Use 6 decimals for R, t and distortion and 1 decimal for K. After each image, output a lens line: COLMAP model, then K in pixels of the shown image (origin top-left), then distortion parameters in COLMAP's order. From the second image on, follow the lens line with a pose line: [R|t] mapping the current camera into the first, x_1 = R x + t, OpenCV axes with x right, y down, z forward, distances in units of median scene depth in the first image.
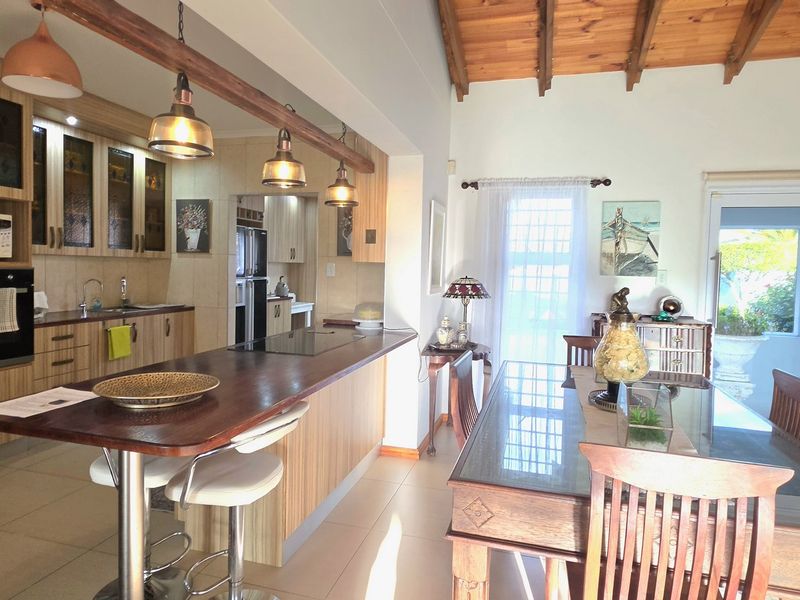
lens RADIAL K [[514.6, 0, 396.1], [0, 514.6, 289.7], [0, 0, 1]] dist [0.011252, -0.003325]
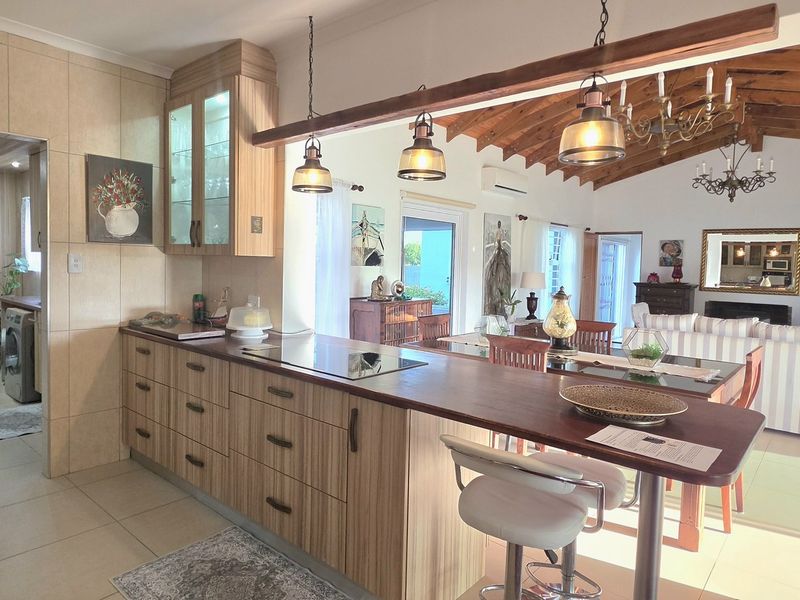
lens RADIAL K [[514.6, 0, 396.1], [0, 514.6, 289.7], [0, 0, 1]] dist [0.011252, -0.003325]
pose [[0.422128, -0.060675, 0.904503, -0.650614], [0.022560, 0.998152, 0.056429, -0.038648], [-0.906255, -0.003415, 0.422717, 0.416602]]
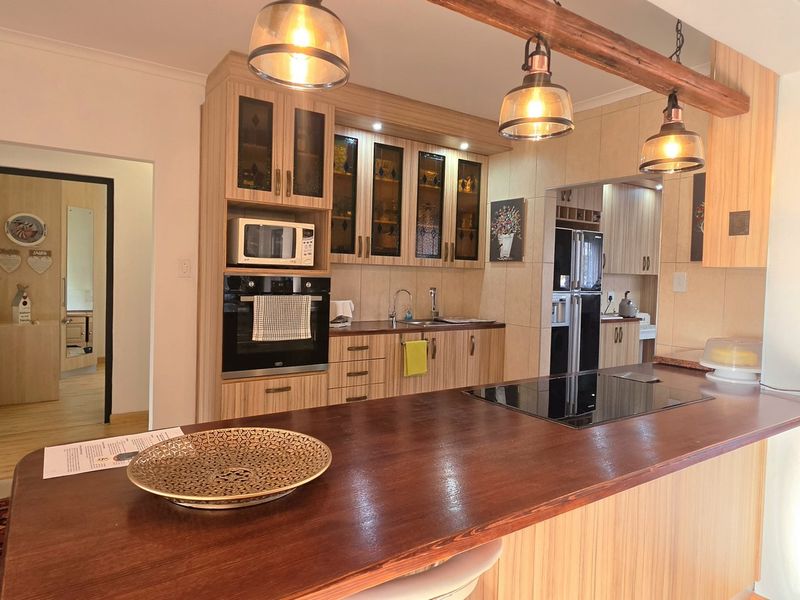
lens RADIAL K [[514.6, 0, 396.1], [0, 514.6, 289.7], [0, 0, 1]] dist [0.011252, -0.003325]
pose [[0.766617, 0.017289, -0.641872, 0.027837], [-0.036821, 0.999176, -0.017064, -0.003437], [0.641048, 0.036716, 0.766622, 0.280327]]
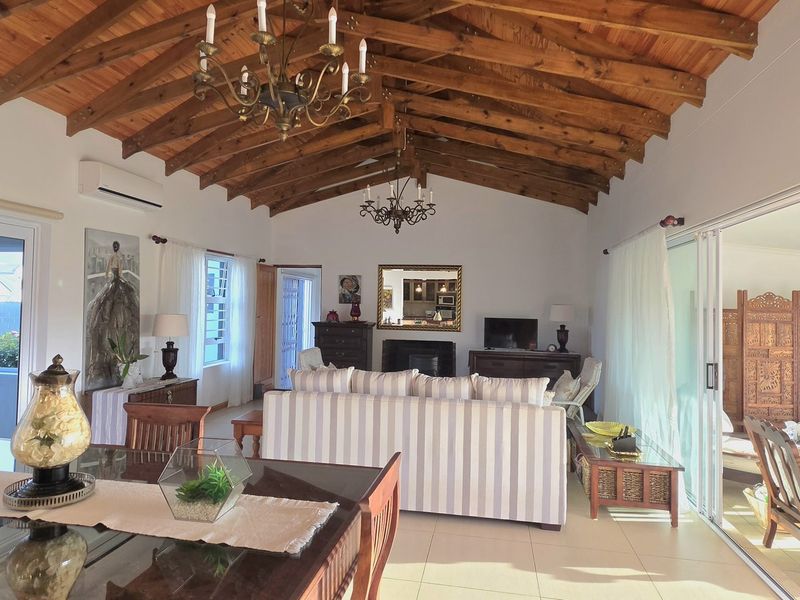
lens RADIAL K [[514.6, 0, 396.1], [0, 514.6, 289.7], [0, 0, 1]] dist [0.011252, -0.003325]
pose [[-0.095471, 0.002662, 0.995429, -0.198680], [0.021152, 0.999776, -0.000645, -0.036194], [-0.995207, 0.020994, -0.095506, 0.299625]]
